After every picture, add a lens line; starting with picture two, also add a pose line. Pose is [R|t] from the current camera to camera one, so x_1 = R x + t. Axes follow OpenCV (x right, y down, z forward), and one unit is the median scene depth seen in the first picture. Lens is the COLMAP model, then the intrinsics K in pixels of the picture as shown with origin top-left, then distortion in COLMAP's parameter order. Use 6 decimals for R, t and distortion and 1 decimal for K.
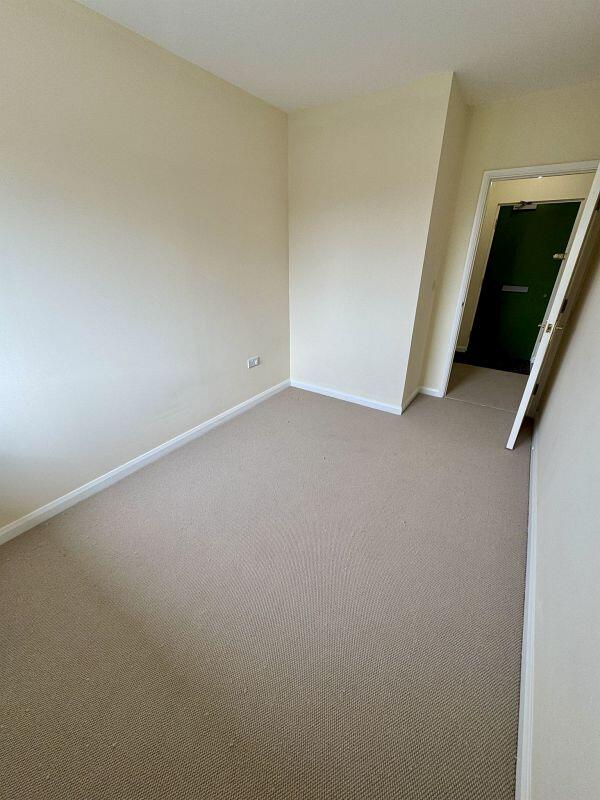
lens RADIAL K [[321.4, 0, 300.7], [0, 321.4, 400.1], [0, 0, 1]] dist [0.002954, 0.000175]
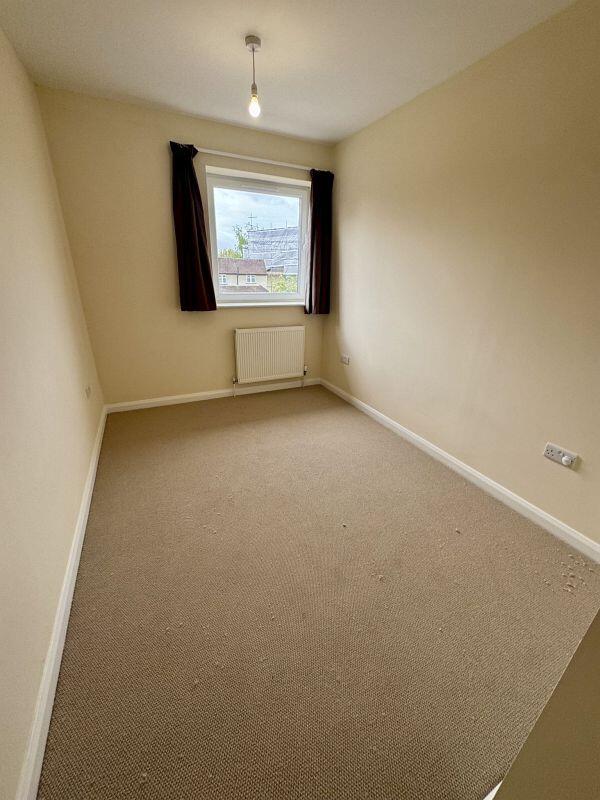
lens RADIAL K [[321.4, 0, 303.1], [0, 321.4, 395.2], [0, 0, 1]] dist [0.002954, 0.000175]
pose [[-0.500144, 0.299428, -0.812526, 0.608902], [-0.398737, 0.753287, 0.523037, -0.380013], [0.768677, 0.585578, -0.257360, 0.906919]]
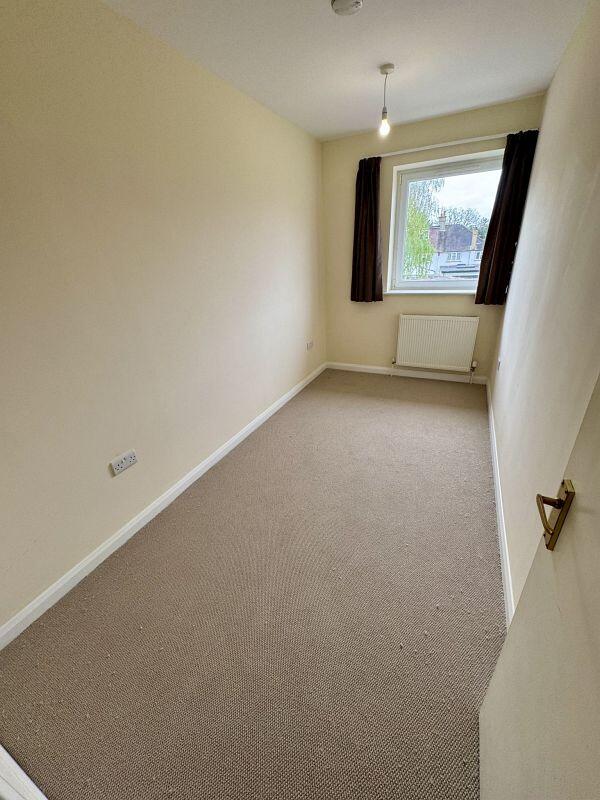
lens RADIAL K [[321.4, 0, 301.2], [0, 321.4, 401.8], [0, 0, 1]] dist [0.002954, 0.000175]
pose [[-0.990233, 0.108758, -0.087237, 0.154635], [0.000986, 0.631152, 0.775658, -0.695888], [0.139419, 0.767996, -0.625095, 1.394915]]
